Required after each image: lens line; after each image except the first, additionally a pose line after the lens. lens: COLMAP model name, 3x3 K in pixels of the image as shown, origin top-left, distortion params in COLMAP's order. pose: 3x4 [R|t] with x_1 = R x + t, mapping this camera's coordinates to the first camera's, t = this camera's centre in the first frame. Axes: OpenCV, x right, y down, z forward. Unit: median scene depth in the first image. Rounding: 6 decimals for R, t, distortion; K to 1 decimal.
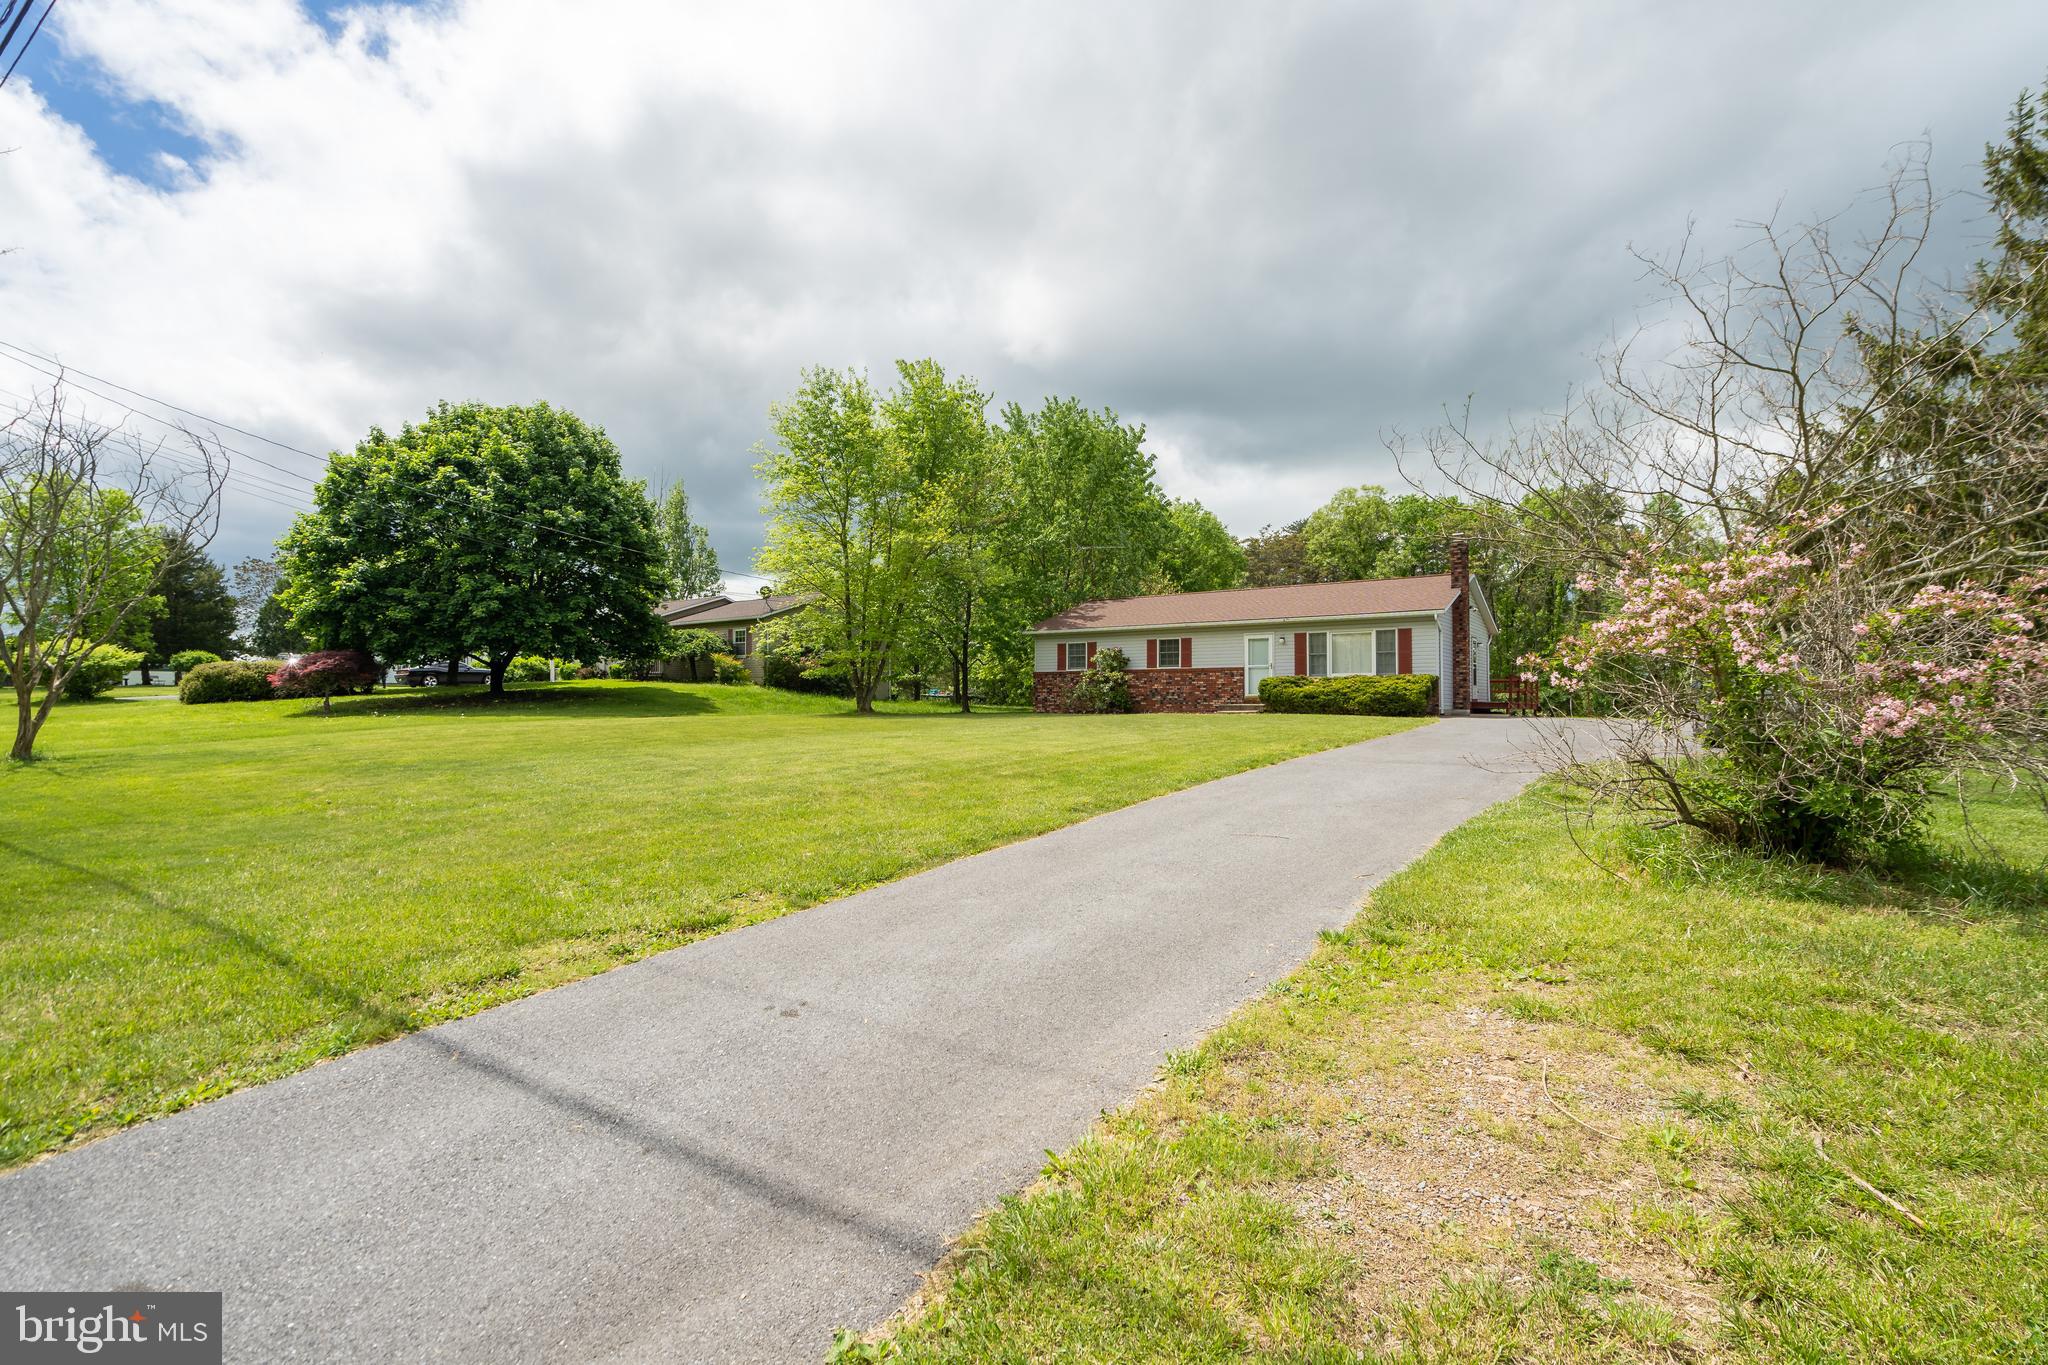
lens RADIAL K [[928.8, 0, 1021.0], [0, 928.8, 682.5], [0, 0, 1]] dist [0.003308, 0.000424]
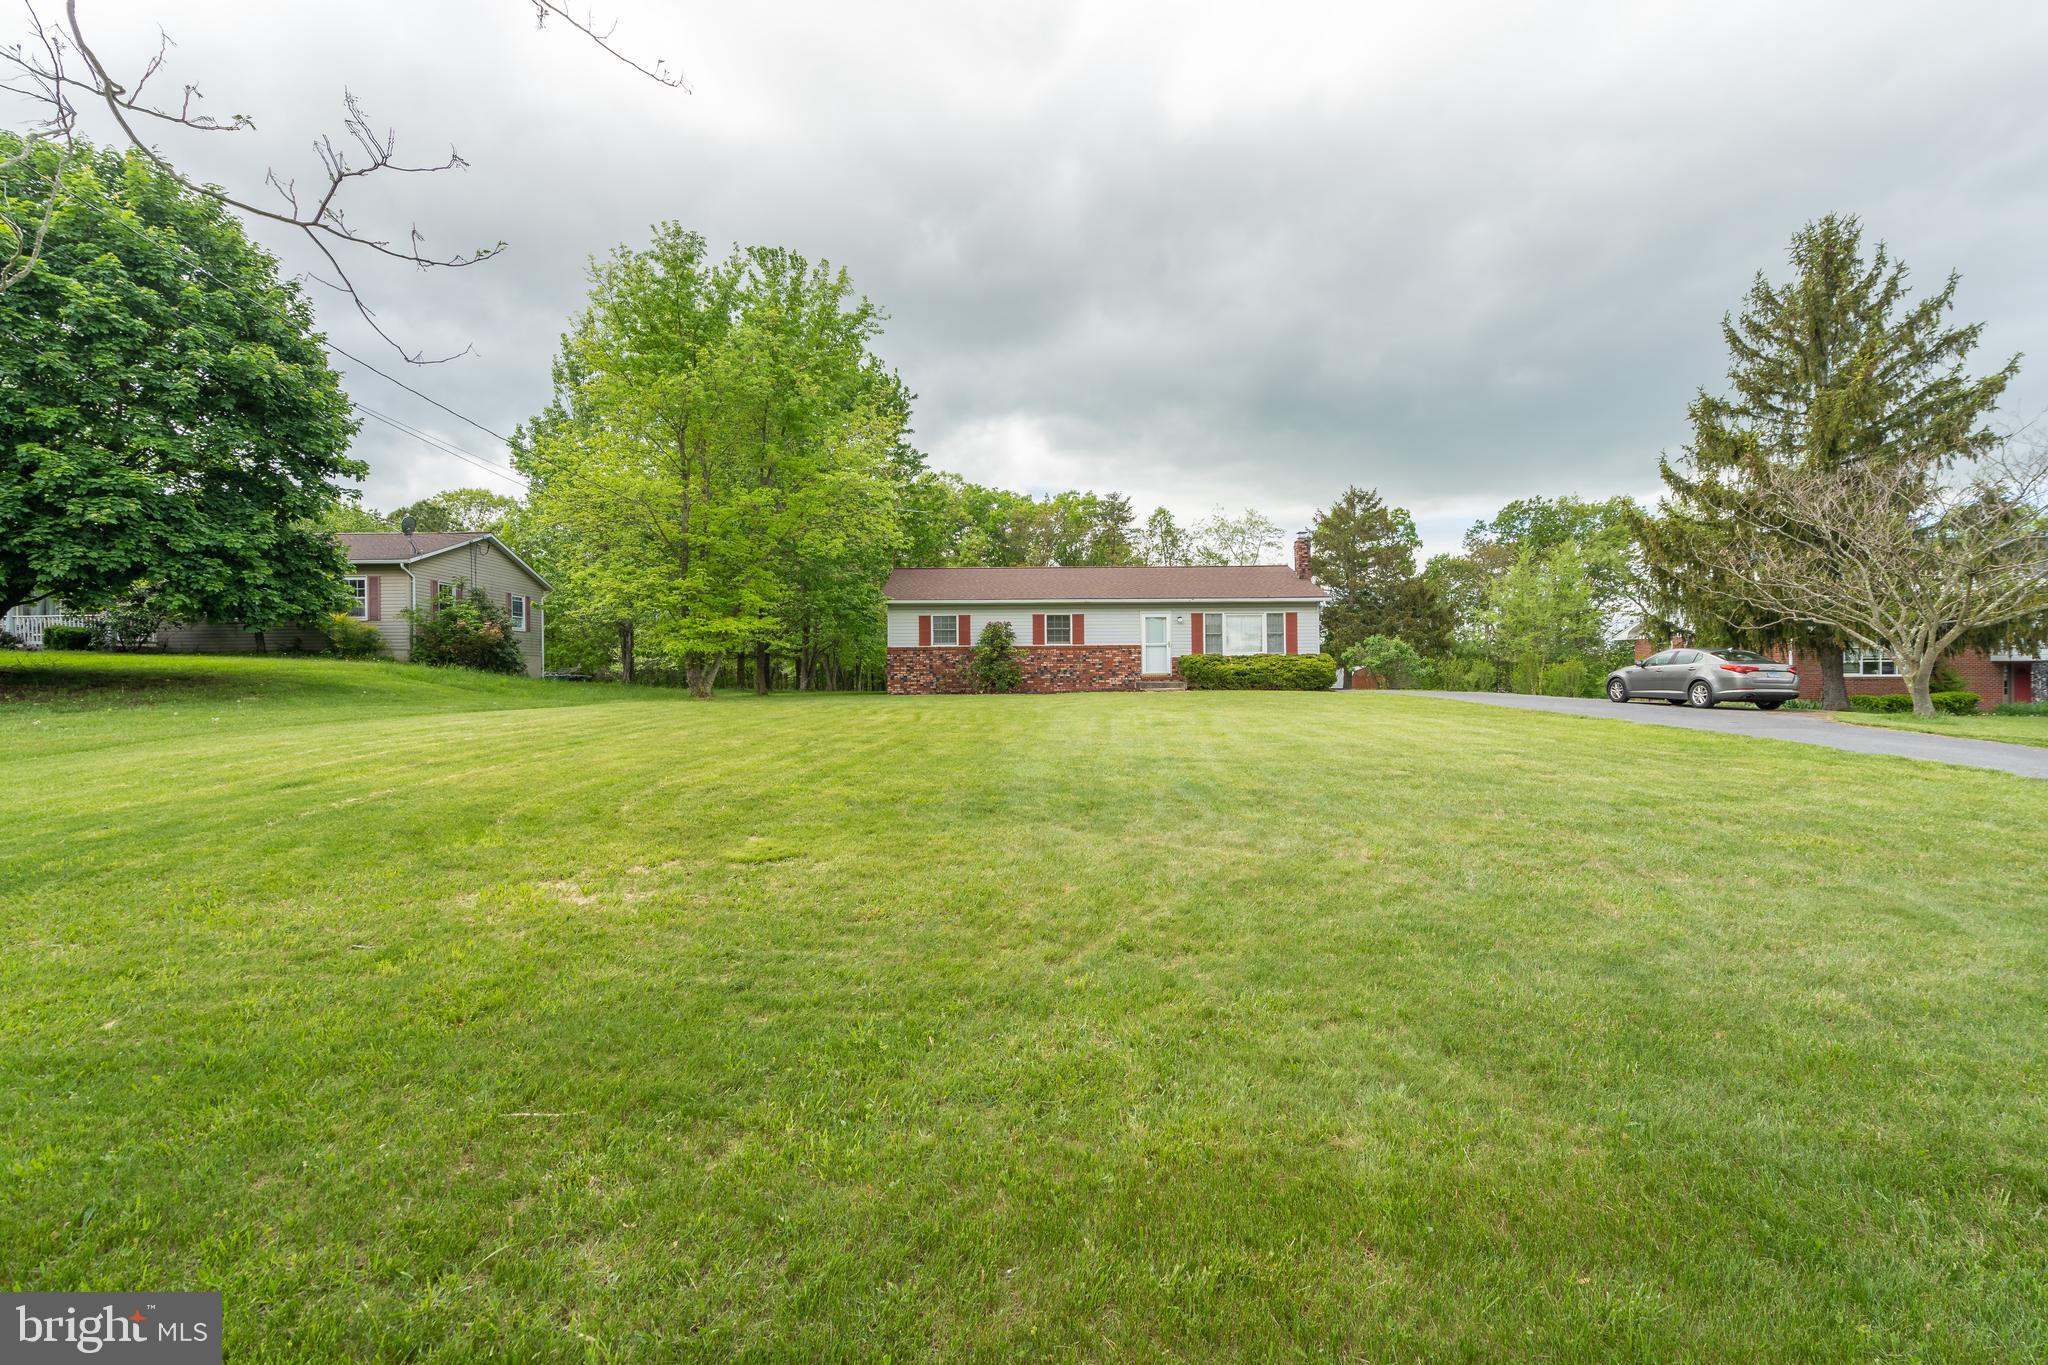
lens RADIAL K [[922.6, 0, 1026.3], [0, 922.6, 692.5], [0, 0, 1]] dist [0.001296, 0.000093]
pose [[0.804159, -0.016548, 0.594184, -0.434534], [-0.003513, 0.999463, 0.032588, 0.002727], [-0.594404, -0.028294, 0.803669, 0.255788]]
